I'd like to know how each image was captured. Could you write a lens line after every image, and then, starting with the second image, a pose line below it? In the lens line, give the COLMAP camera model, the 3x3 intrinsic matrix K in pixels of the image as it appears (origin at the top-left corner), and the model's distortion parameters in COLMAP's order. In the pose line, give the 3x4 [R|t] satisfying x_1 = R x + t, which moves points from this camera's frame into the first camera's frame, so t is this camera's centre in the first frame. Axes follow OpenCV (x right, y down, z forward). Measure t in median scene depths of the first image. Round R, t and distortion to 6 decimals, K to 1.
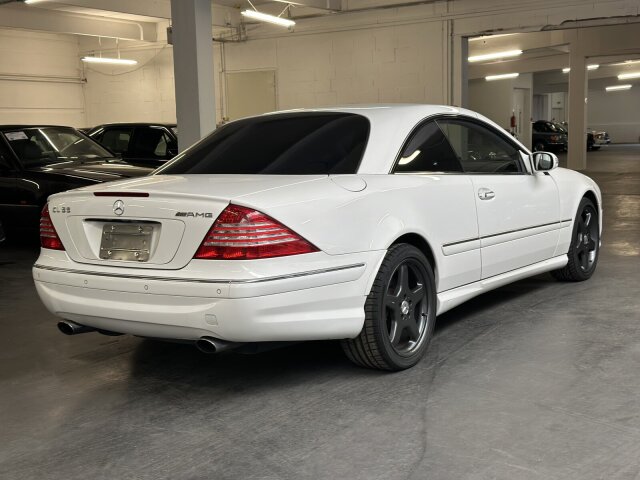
lens RADIAL K [[897.2, 0, 320.0], [0, 897.2, 240.0], [0, 0, 1]] dist [0.011767, -0.029381]
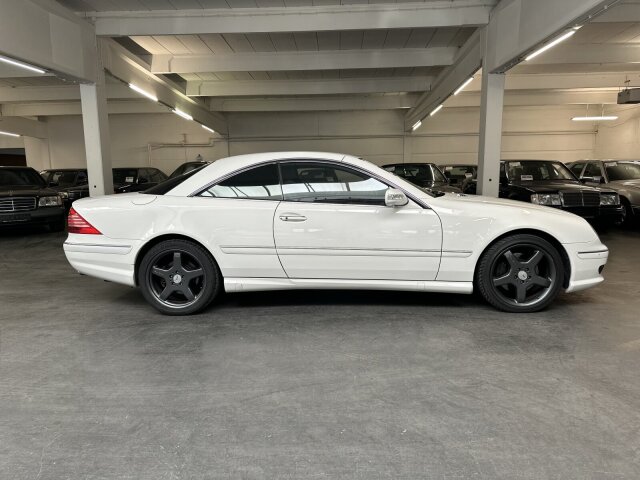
lens RADIAL K [[445.7, 0, 320.0], [0, 445.7, 240.0], [0, 0, 1]] dist [0.067378, -0.000816]
pose [[0.526279, 0.143534, -0.838110, 0.851291], [-0.103661, 0.989128, 0.104305, -0.100611], [0.843970, 0.031986, 0.535437, 0.727182]]
